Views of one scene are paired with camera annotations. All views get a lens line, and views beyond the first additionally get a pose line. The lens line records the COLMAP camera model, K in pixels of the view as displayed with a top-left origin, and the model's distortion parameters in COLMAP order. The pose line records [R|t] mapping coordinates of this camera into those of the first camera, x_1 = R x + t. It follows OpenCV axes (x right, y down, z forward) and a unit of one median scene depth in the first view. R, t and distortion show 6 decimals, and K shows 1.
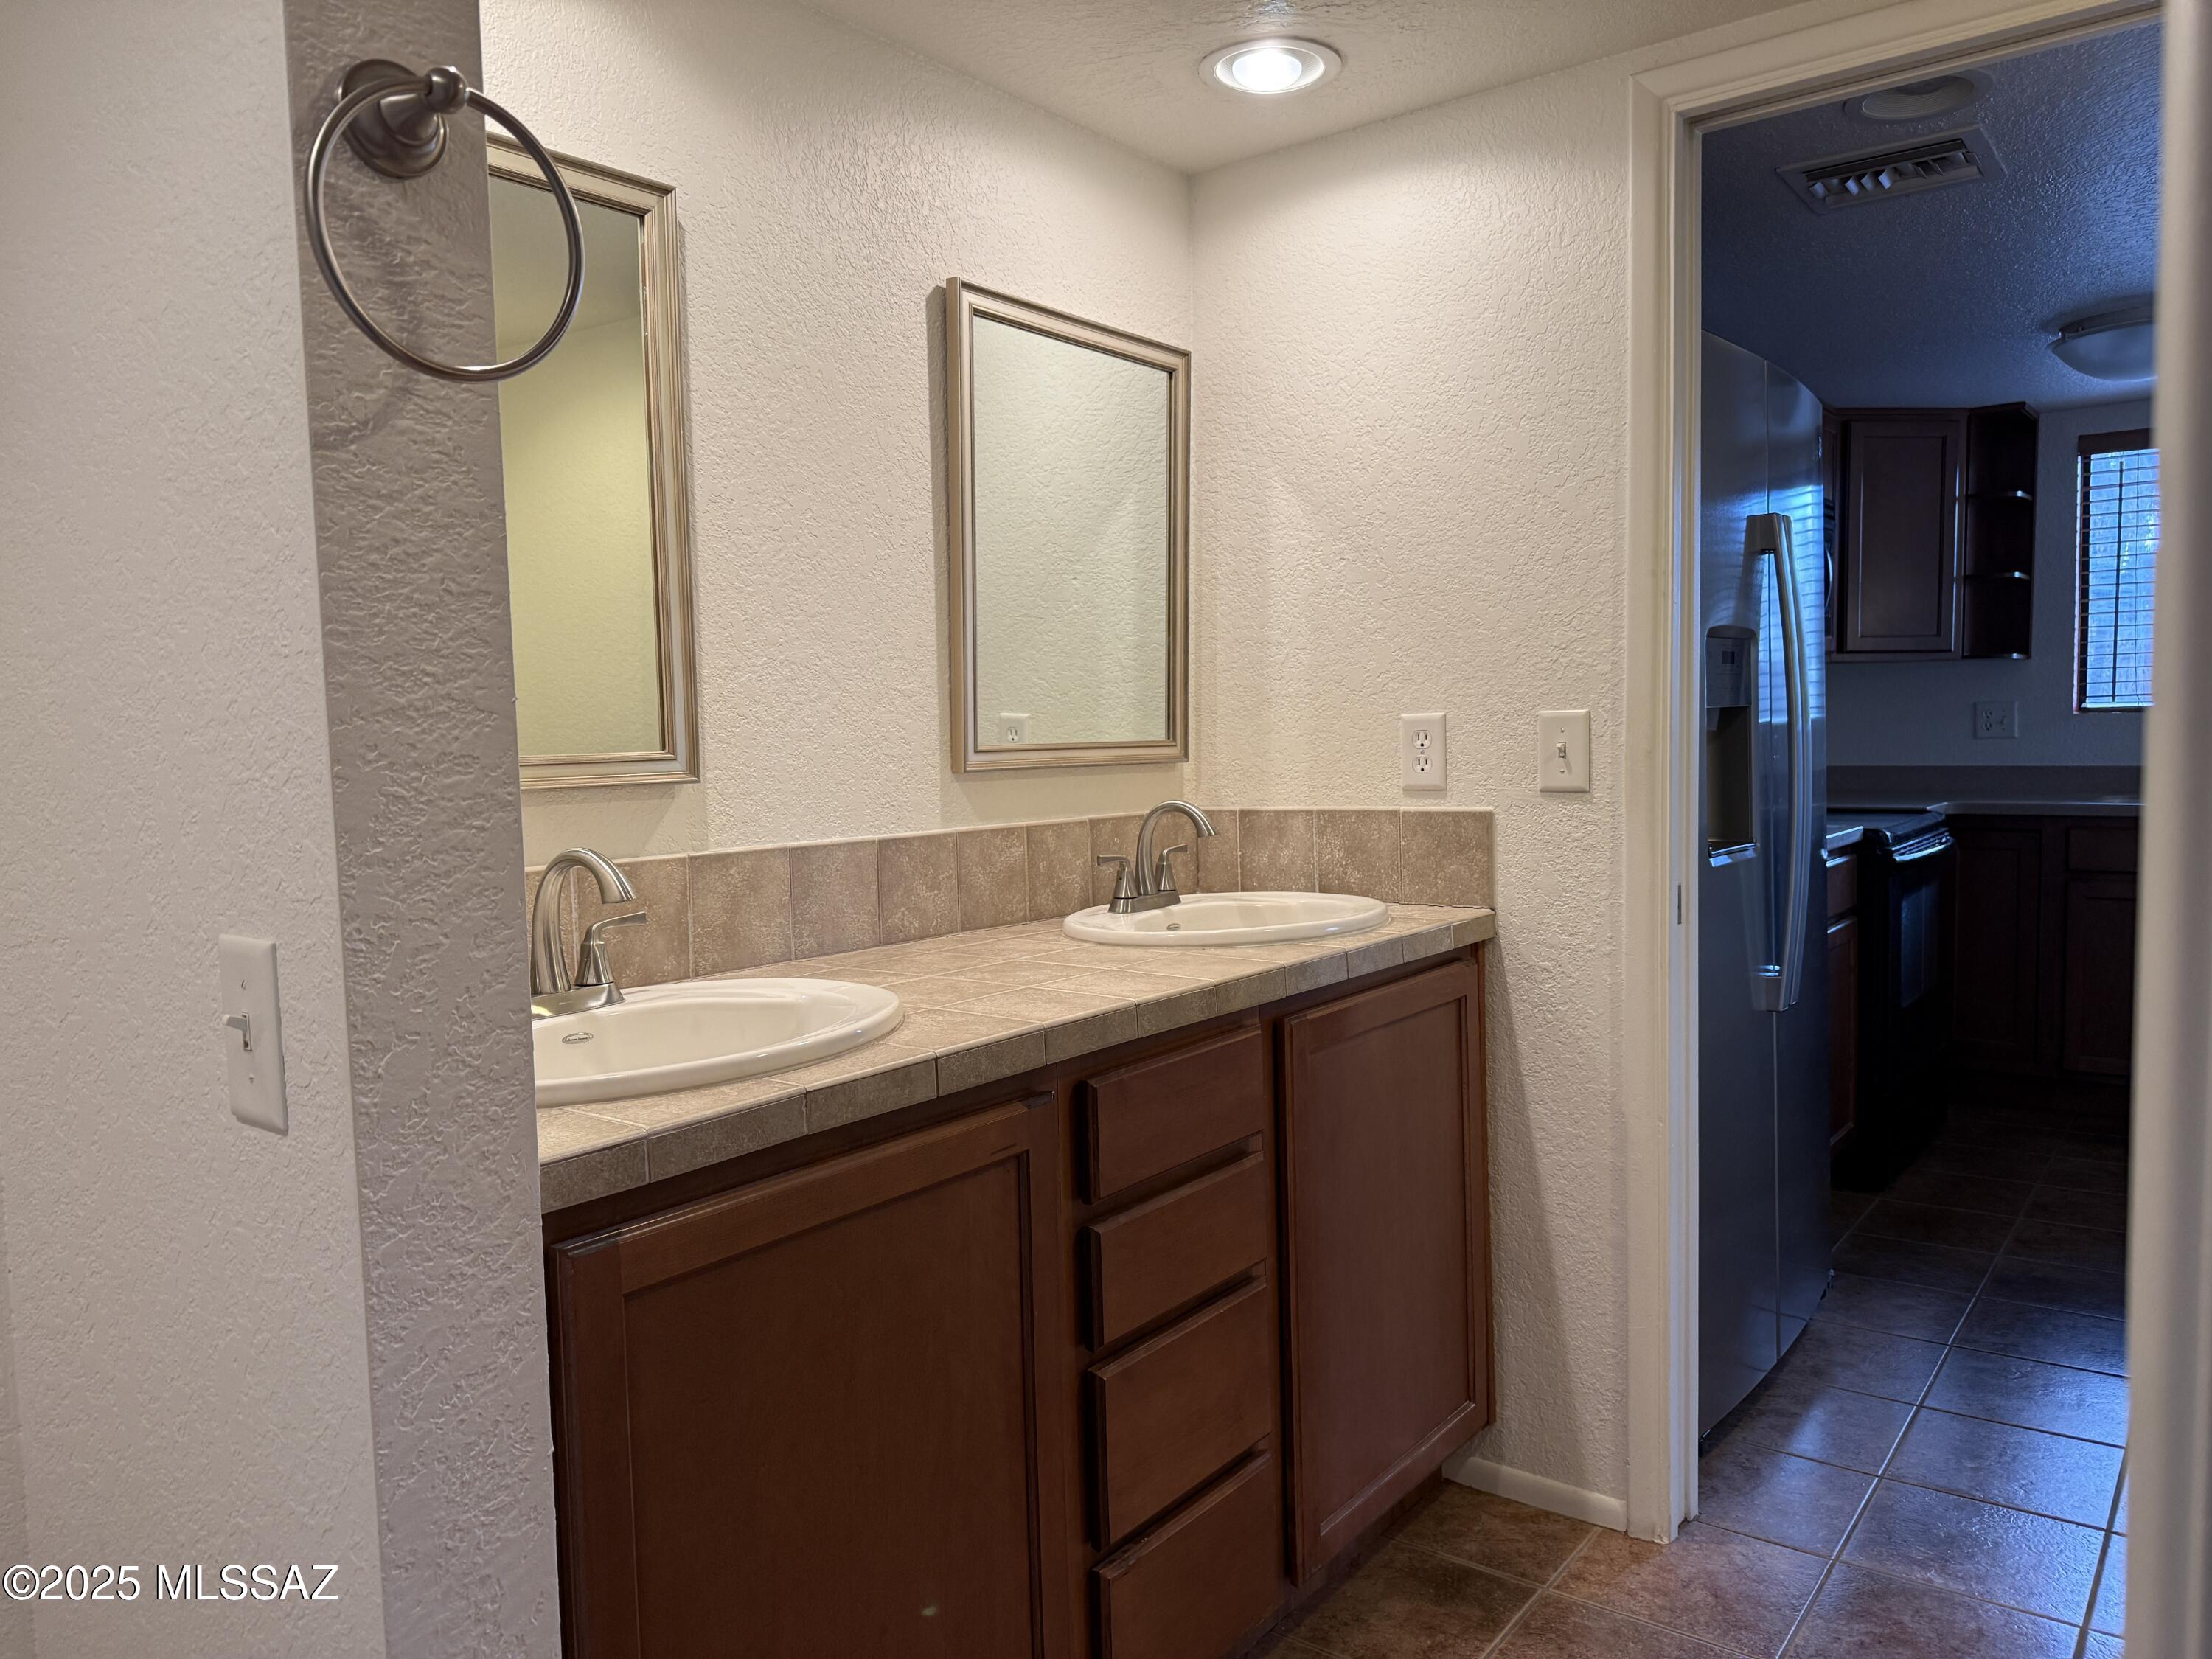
lens RADIAL K [[1547.9, 0, 1089.6], [0, 1547.9, 815.0], [0, 0, 1]] dist [0.076813, -0.099988]
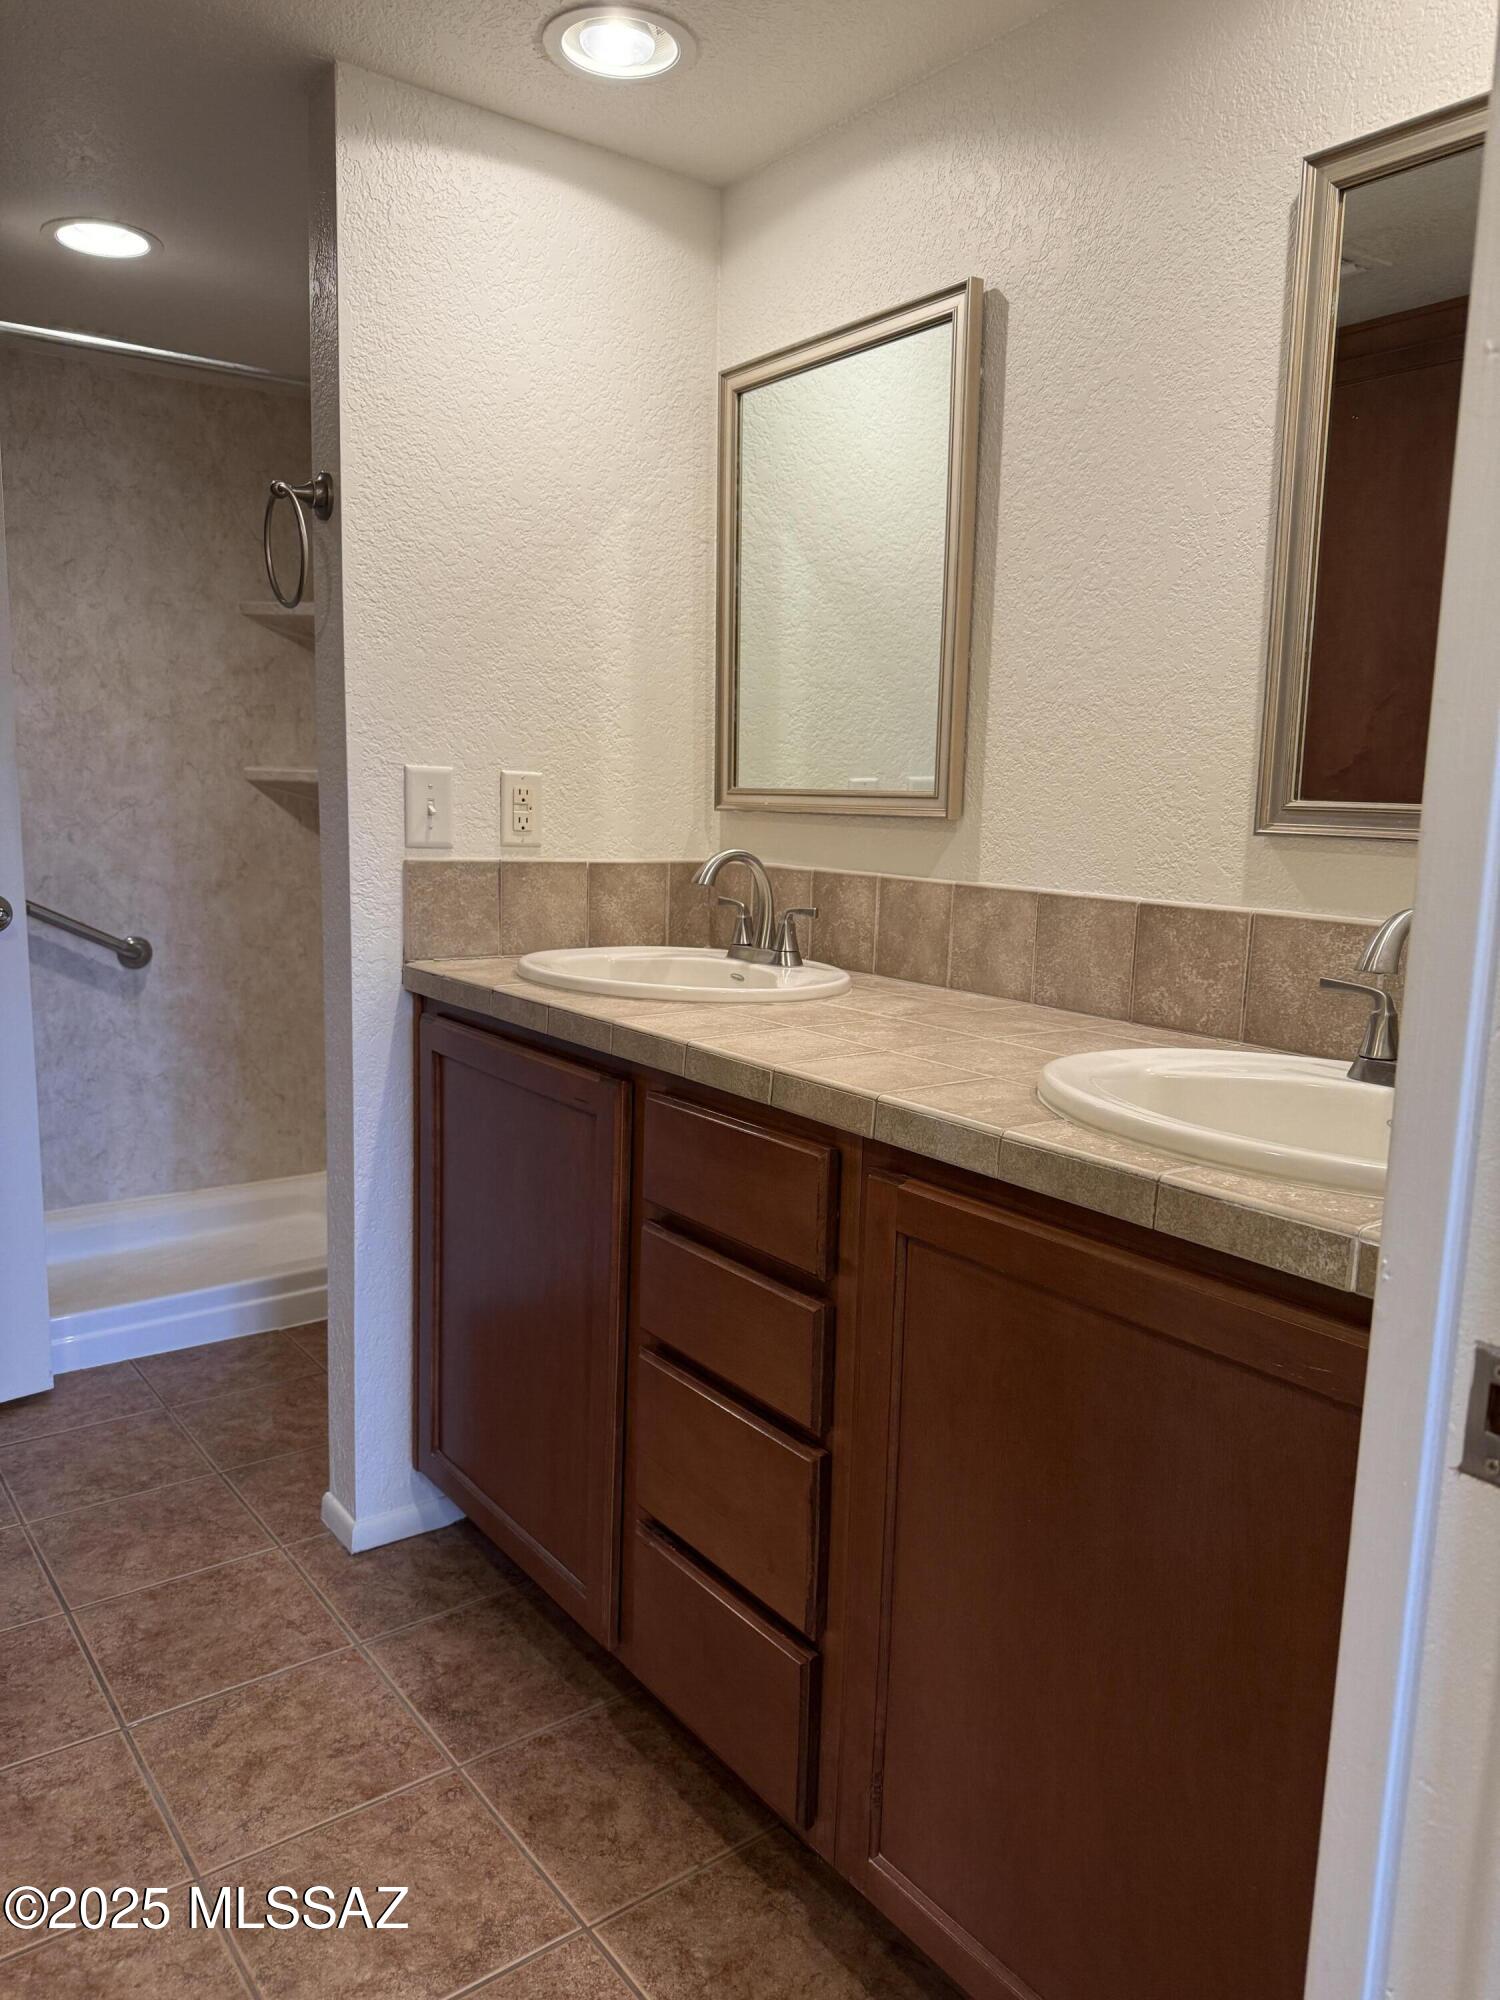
lens RADIAL K [[1399.5, 0, 740.8], [0, 1399.5, 996.5], [0, 0, 1]] dist [0.076813, -0.099988]
pose [[-0.269780, 0.155527, -0.950279, 0.733682], [-0.073108, 0.980713, 0.181263, -0.063715], [0.960143, 0.118374, -0.253206, 1.046261]]
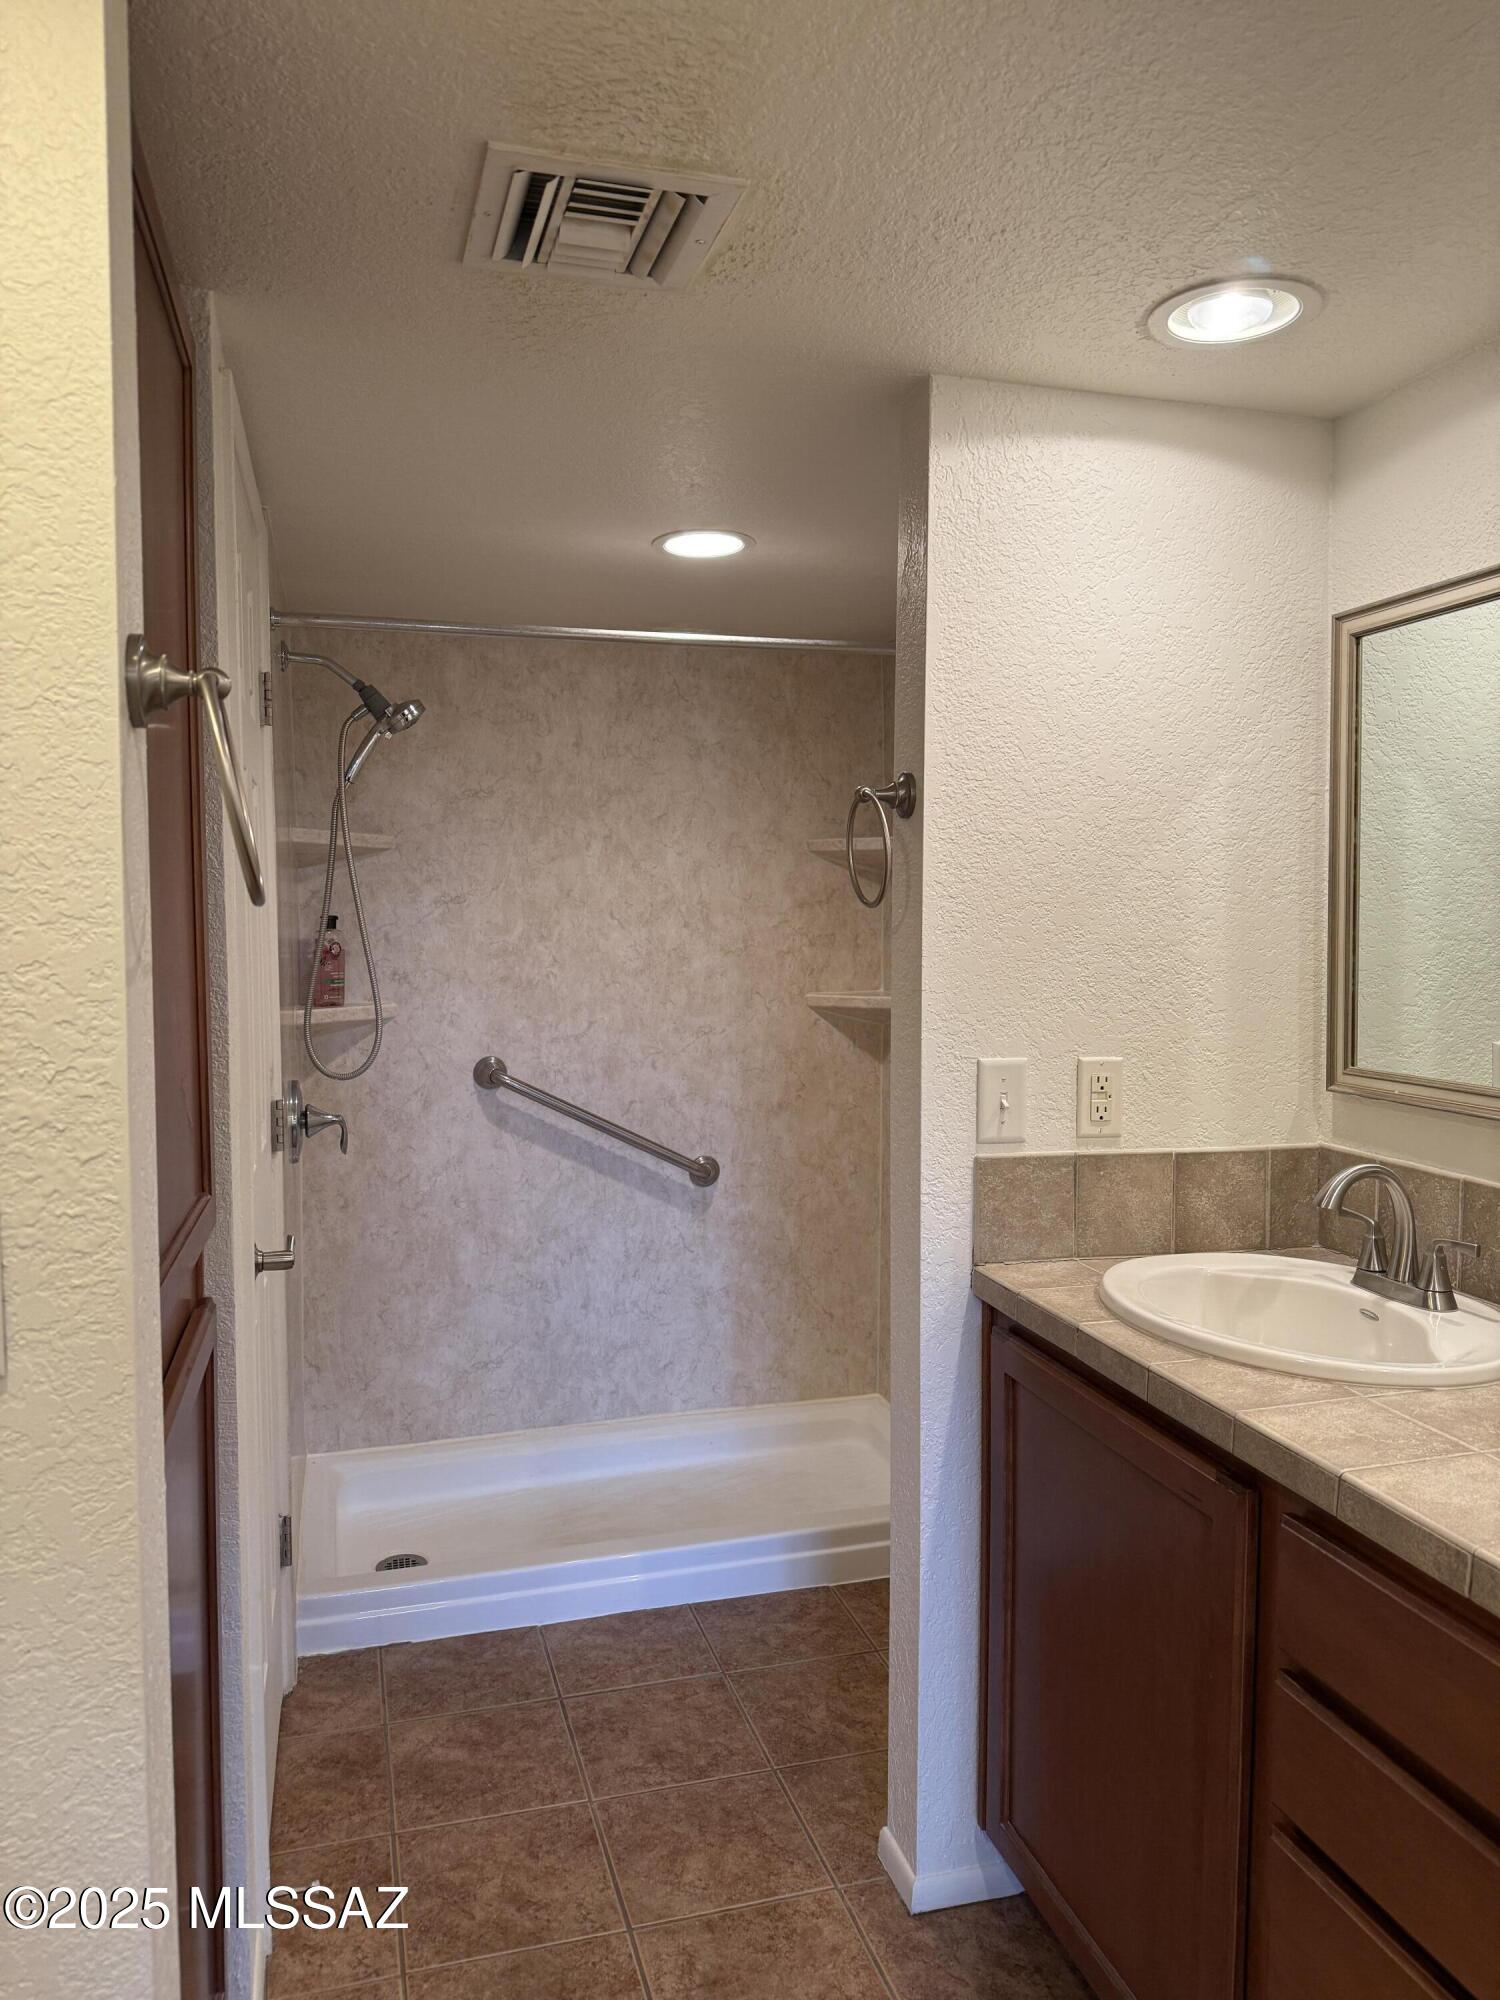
lens RADIAL K [[1399.5, 0, 753.8], [0, 1399.5, 1002.4], [0, 0, 1]] dist [0.076813, -0.099988]
pose [[-0.592106, 0.064199, -0.803299, 0.683131], [-0.032551, 0.994103, 0.103442, -0.138399], [0.805202, 0.087397, -0.586525, 0.988706]]
